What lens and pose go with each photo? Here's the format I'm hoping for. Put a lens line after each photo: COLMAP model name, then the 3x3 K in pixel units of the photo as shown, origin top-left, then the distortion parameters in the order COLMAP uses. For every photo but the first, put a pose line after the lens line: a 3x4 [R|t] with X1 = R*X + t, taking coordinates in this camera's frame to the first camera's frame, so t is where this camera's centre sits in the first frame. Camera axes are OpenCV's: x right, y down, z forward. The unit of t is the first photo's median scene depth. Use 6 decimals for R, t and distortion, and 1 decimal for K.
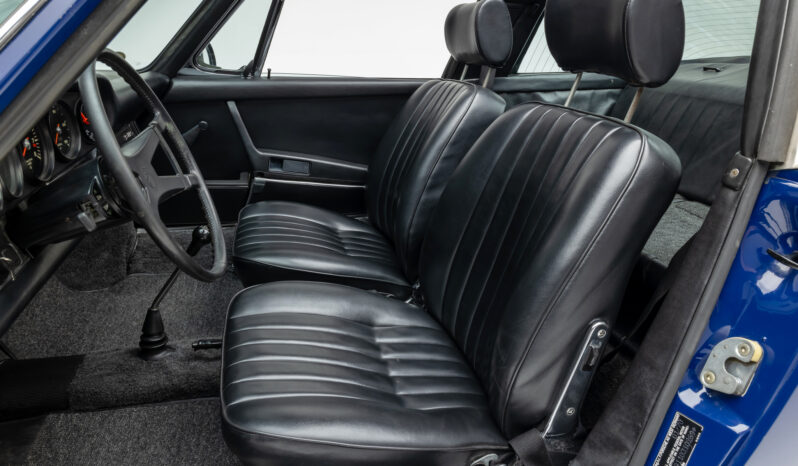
lens RADIAL K [[567.0, 0, 399.6], [0, 567.0, 232.9], [0, 0, 1]] dist [0.008611, -0.013091]
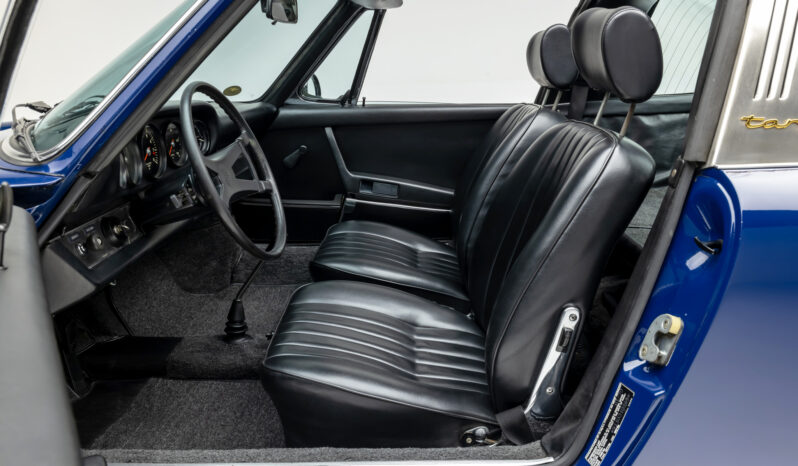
lens RADIAL K [[730.2, 0, 398.9], [0, 730.2, 232.8], [0, 0, 1]] dist [-0.018413, 0.000000]
pose [[0.957441, 0.030706, -0.286992, 0.322899], [-0.060227, 0.993691, -0.094605, 0.124630], [0.282277, 0.107864, 0.953250, -0.364078]]
